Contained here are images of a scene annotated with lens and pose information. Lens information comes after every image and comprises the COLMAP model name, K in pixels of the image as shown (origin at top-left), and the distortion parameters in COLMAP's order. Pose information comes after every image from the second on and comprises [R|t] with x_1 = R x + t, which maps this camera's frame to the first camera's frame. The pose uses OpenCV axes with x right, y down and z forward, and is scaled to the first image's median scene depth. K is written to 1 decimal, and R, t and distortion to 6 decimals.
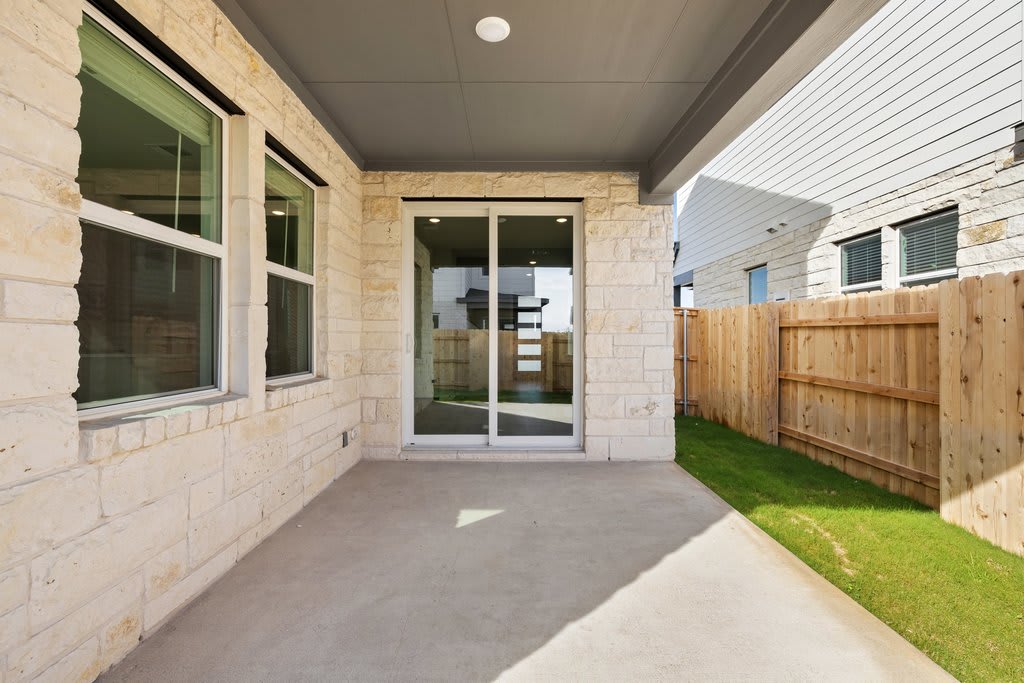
lens RADIAL K [[431.5, 0, 511.4], [0, 431.5, 339.8], [0, 0, 1]] dist [-0.001561, 0.000669]
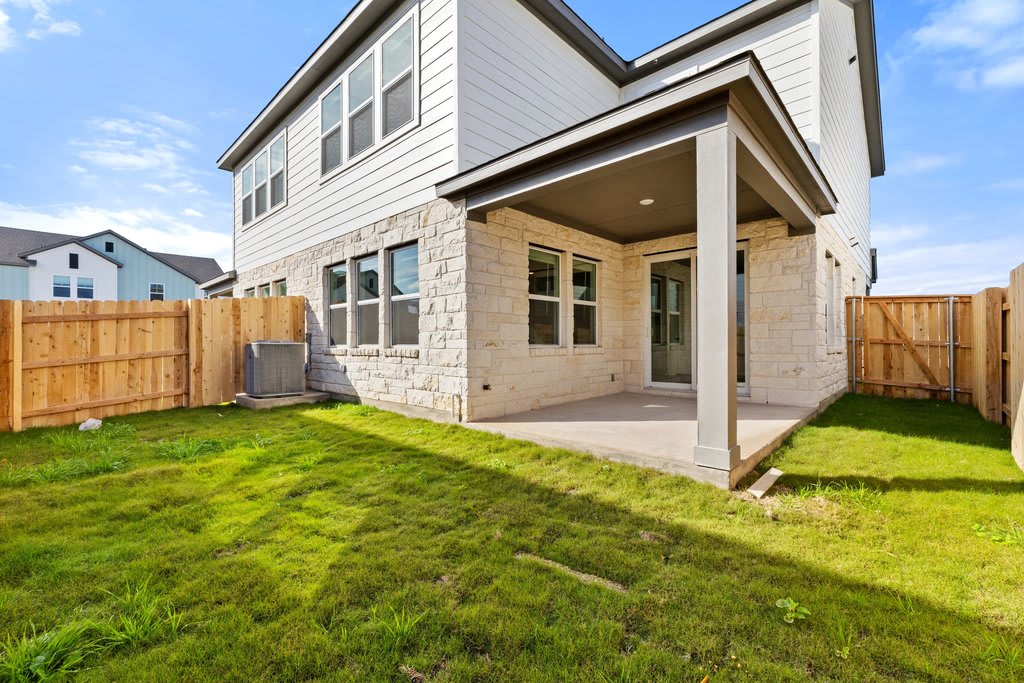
lens RADIAL K [[431.5, 0, 511.8], [0, 431.5, 340.8], [0, 0, 1]] dist [-0.001561, 0.000669]
pose [[0.725724, -0.008946, -0.687928, 0.642026], [0.008447, 0.999956, -0.004092, 0.051259], [0.687934, -0.002841, 0.725767, -0.786218]]
